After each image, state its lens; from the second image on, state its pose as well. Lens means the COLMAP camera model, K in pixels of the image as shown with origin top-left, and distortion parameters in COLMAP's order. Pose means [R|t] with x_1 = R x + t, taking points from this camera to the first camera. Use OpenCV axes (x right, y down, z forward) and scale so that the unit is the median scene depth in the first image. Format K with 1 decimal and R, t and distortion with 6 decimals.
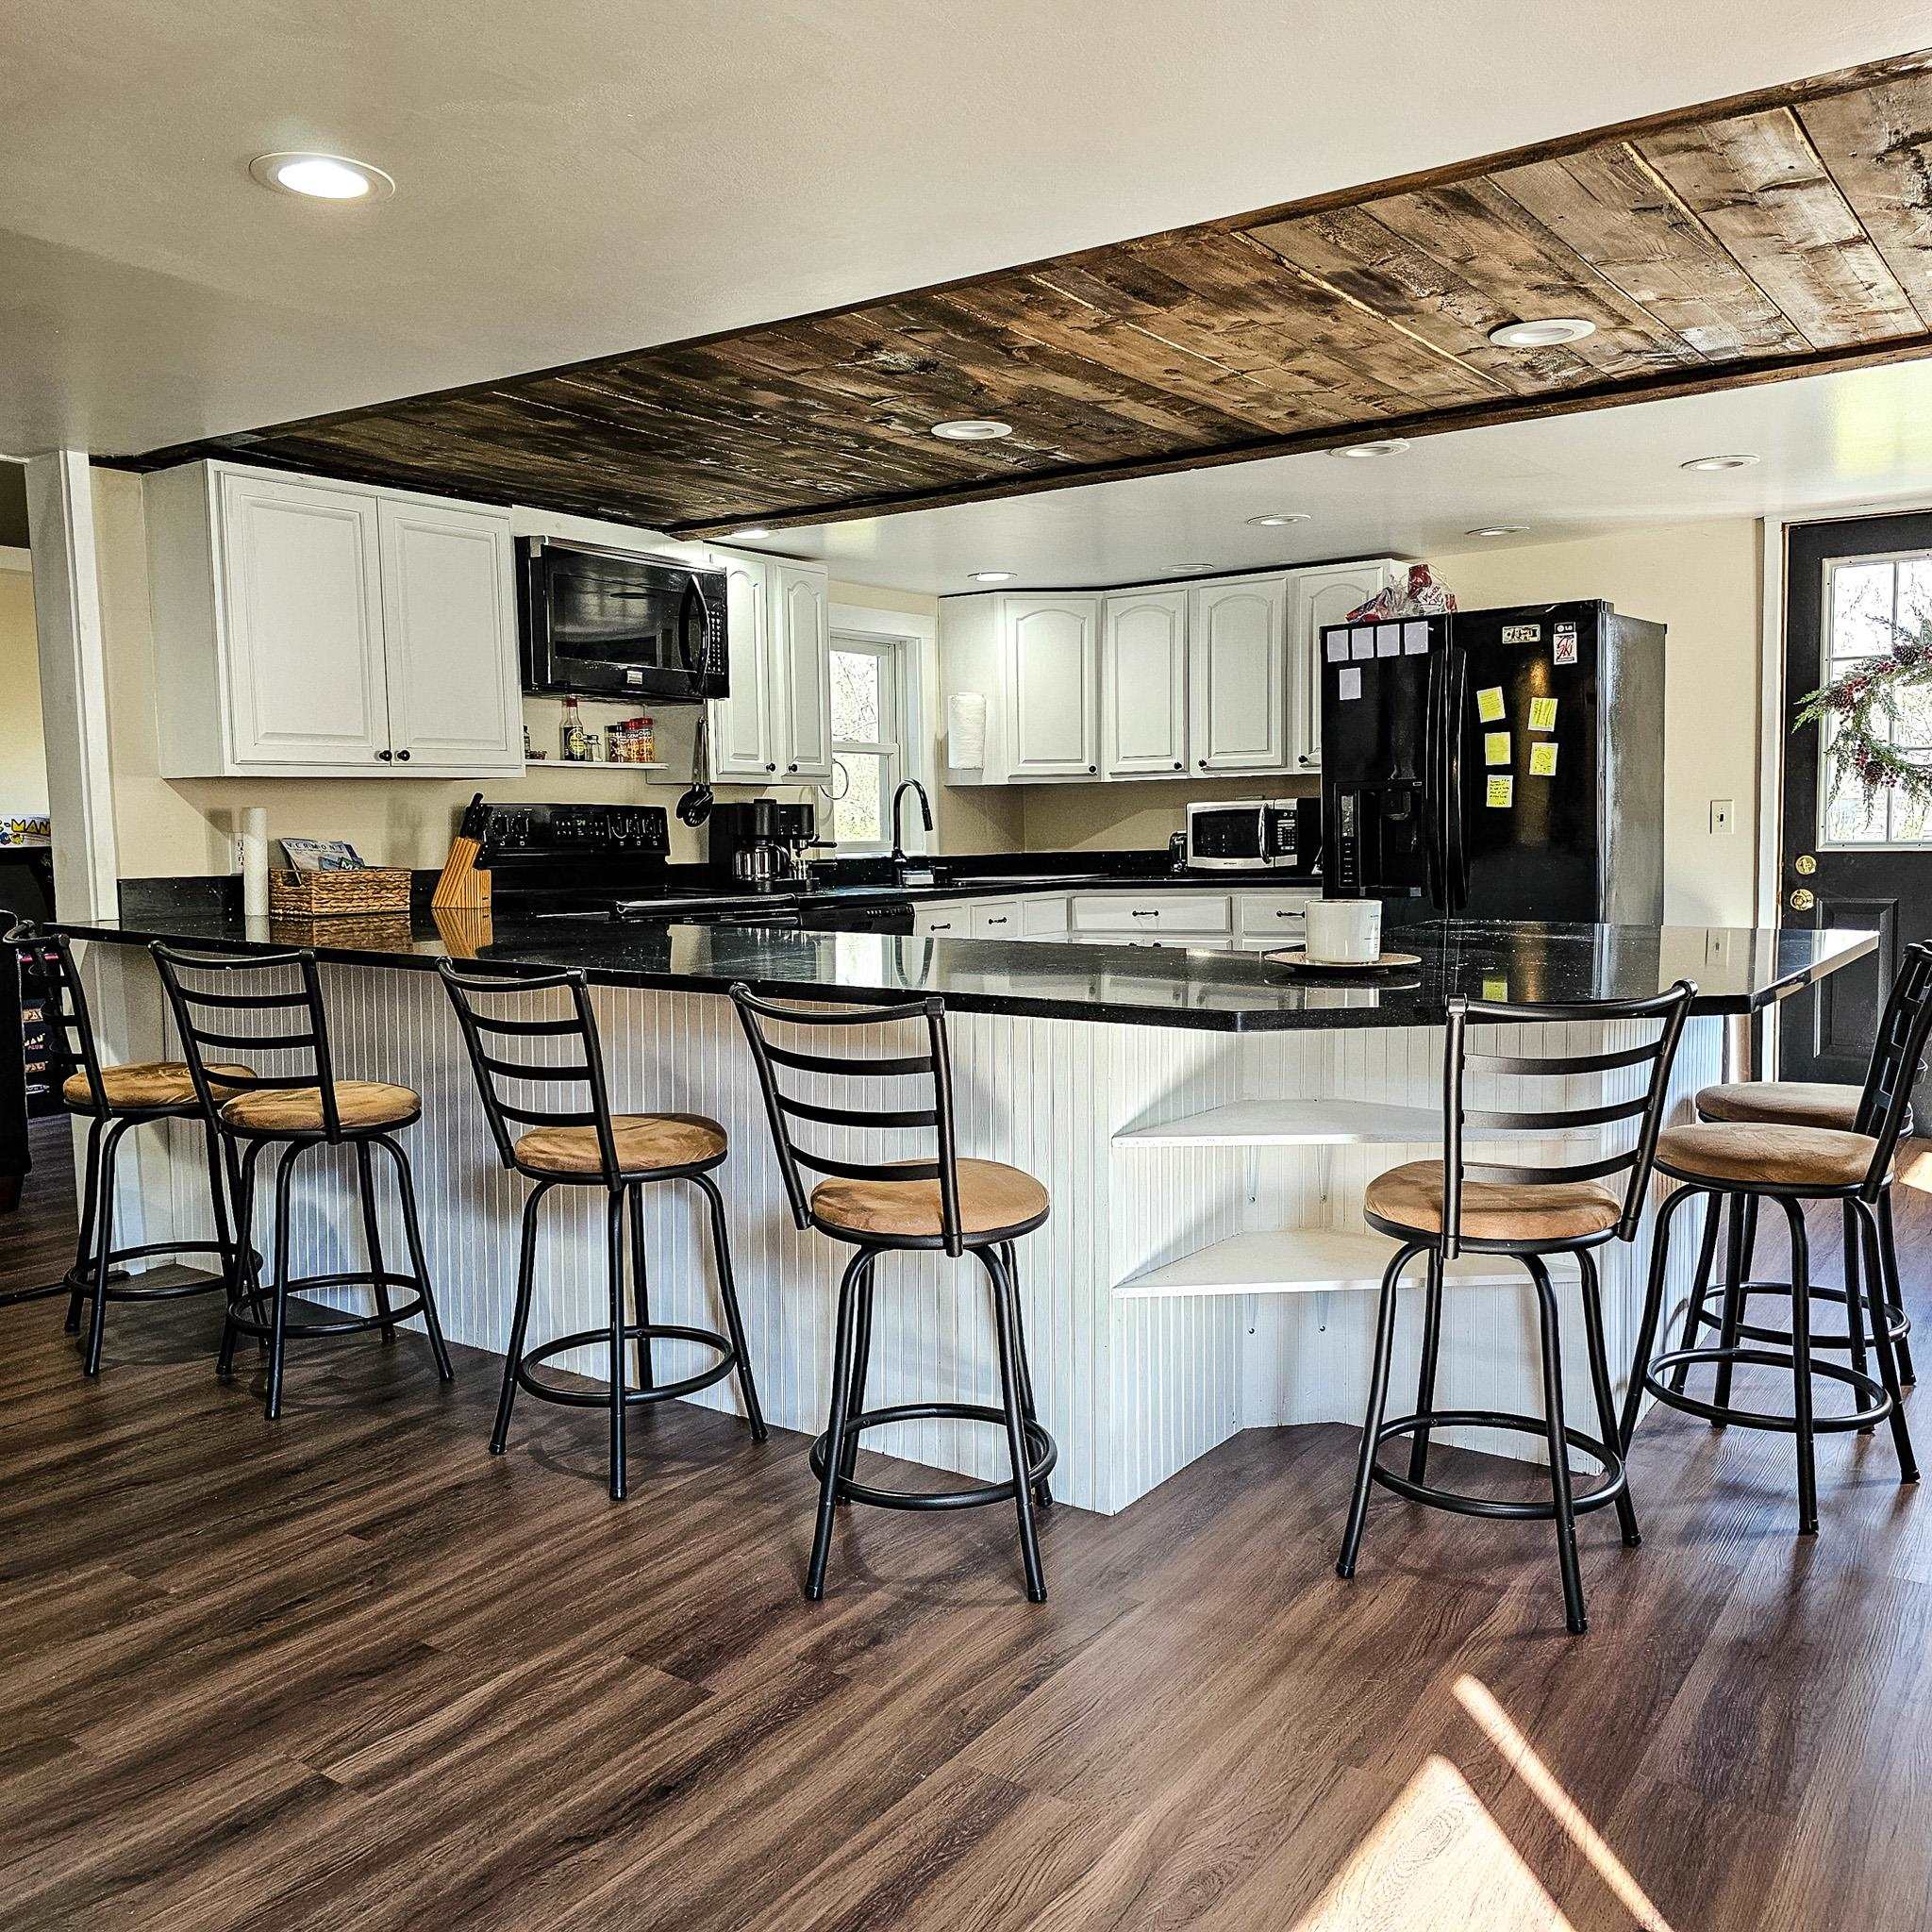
lens RADIAL K [[1742.5, 0, 950.1], [0, 1742.5, 993.4], [0, 0, 1]] dist [0.046123, -0.040369]
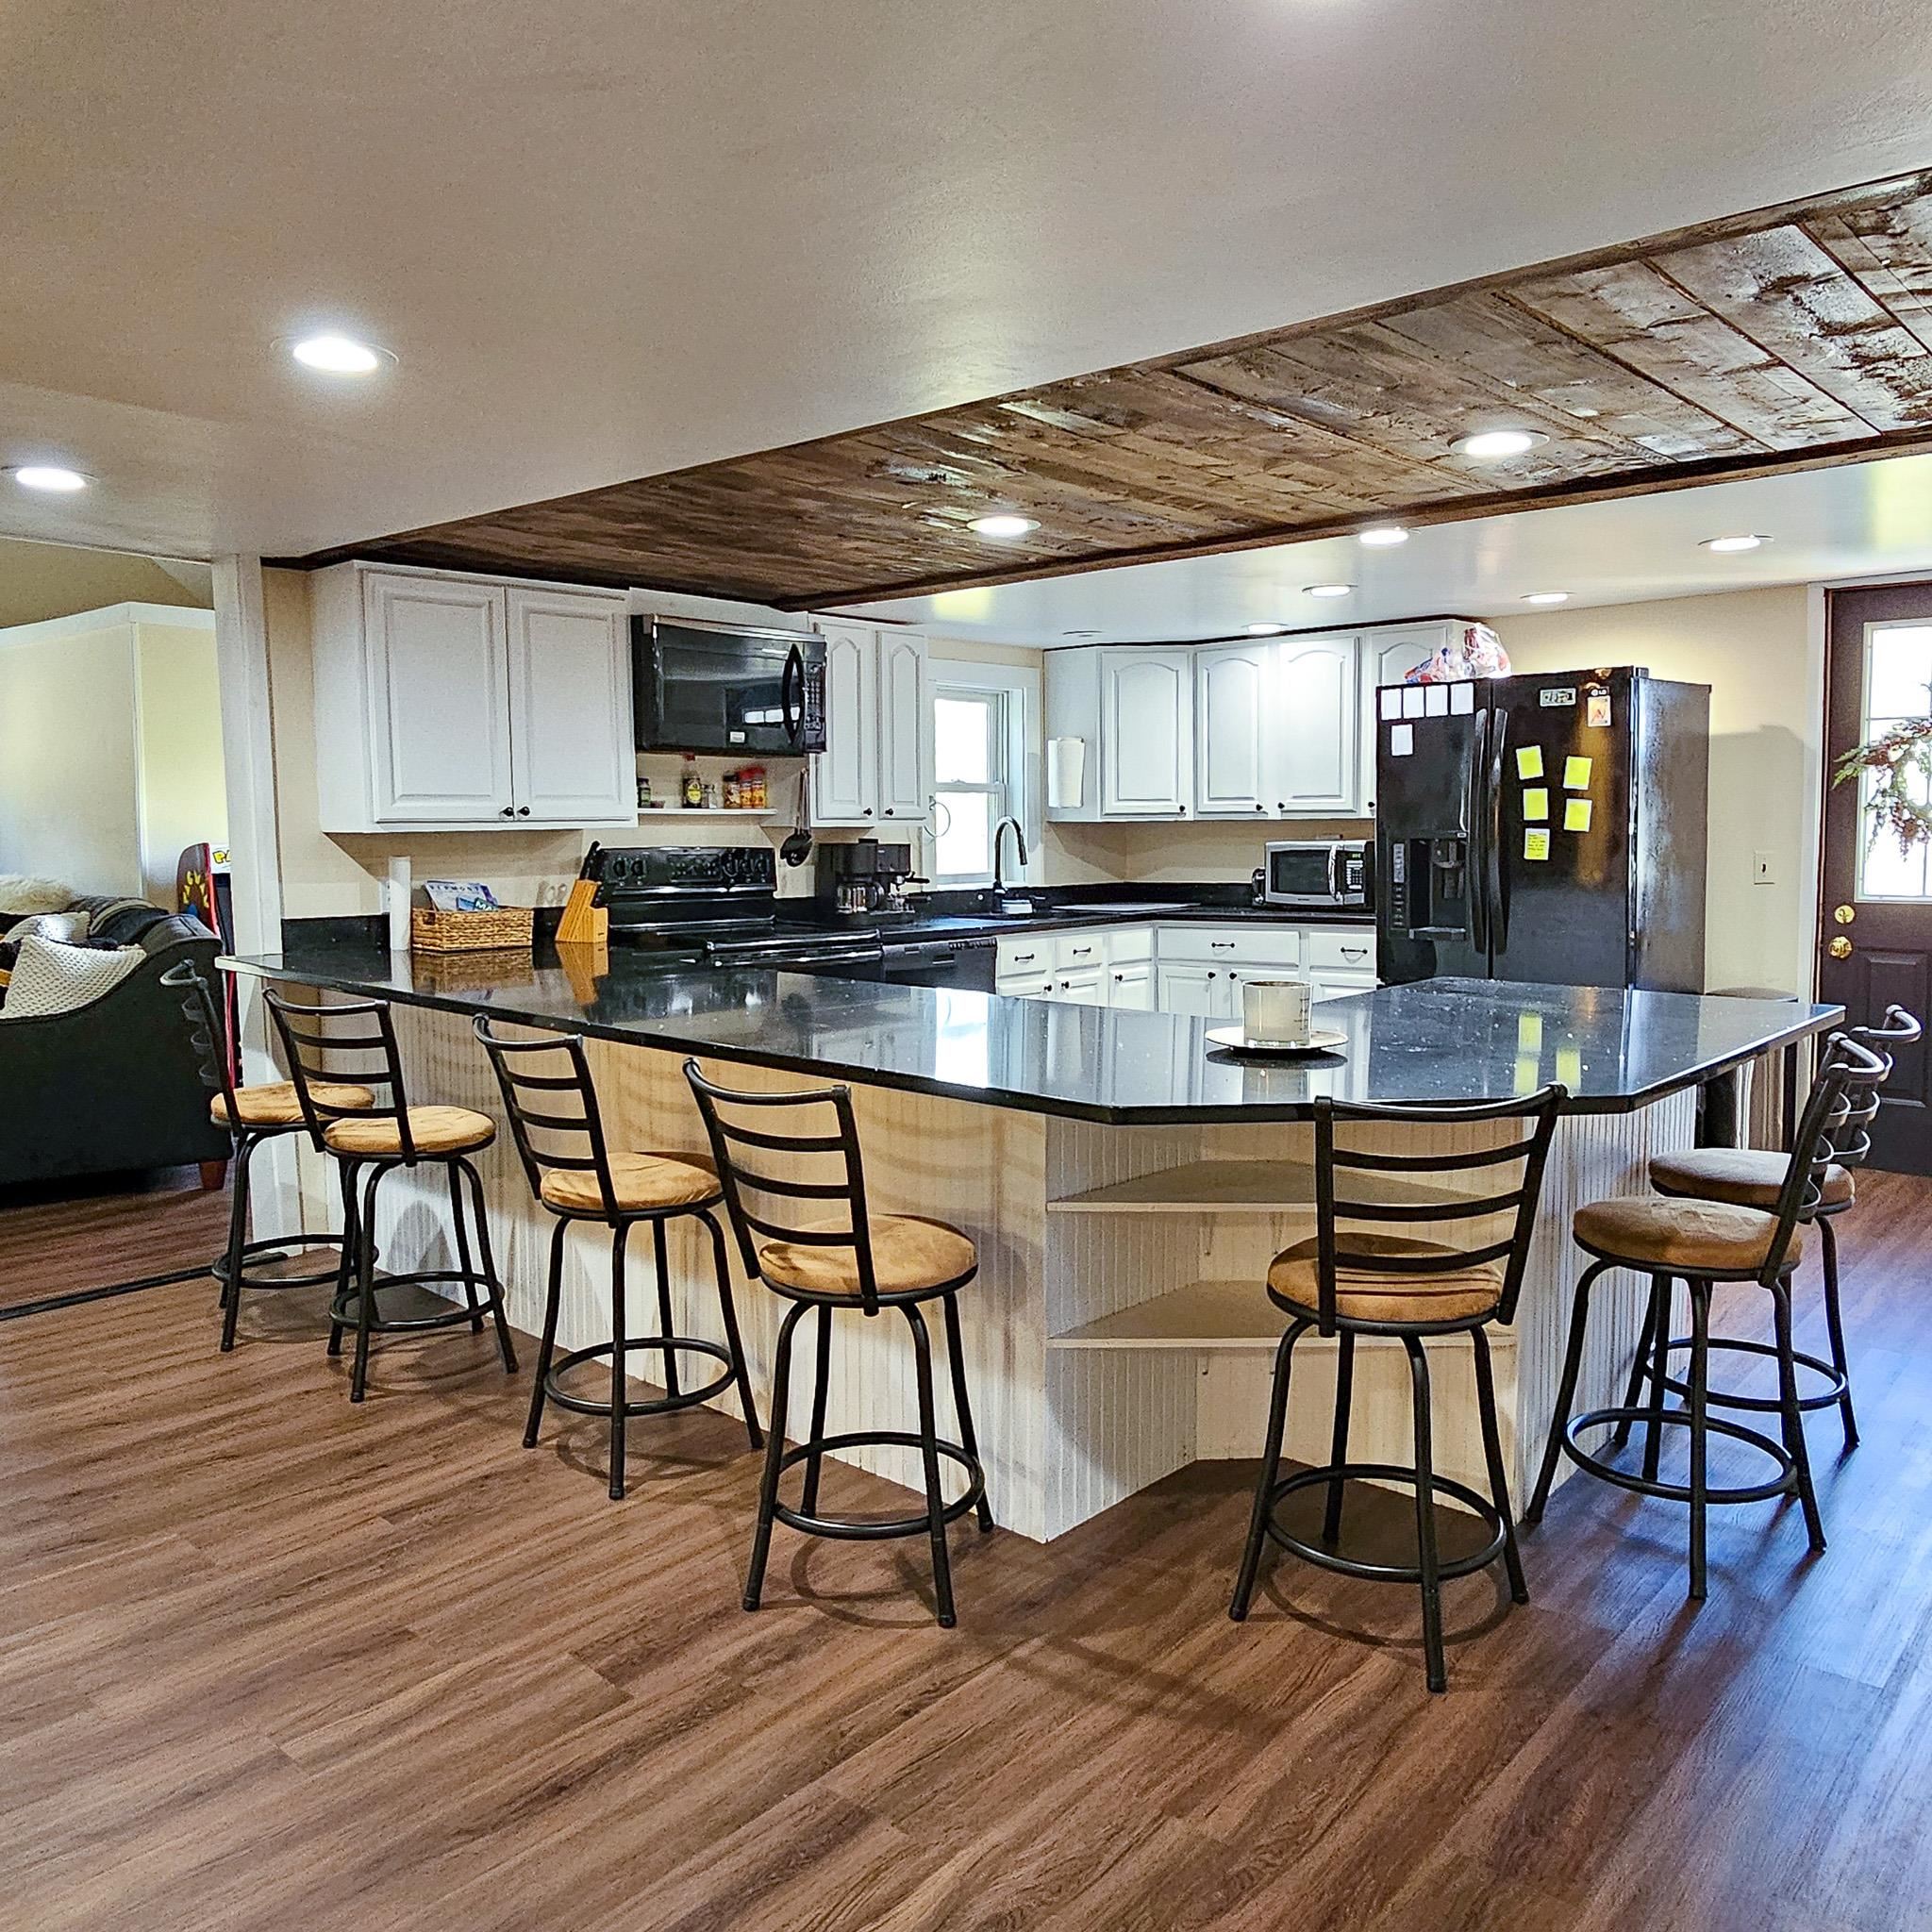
lens RADIAL K [[1572.7, 0, 965.0], [0, 1572.7, 989.5], [0, 0, 1]] dist [-0.019722, 0.030011]
pose [[0.993056, 0.020177, -0.115903, 0.103879], [-0.018999, 0.999756, 0.011257, -0.039769], [0.116102, -0.008976, 0.993197, 0.016218]]
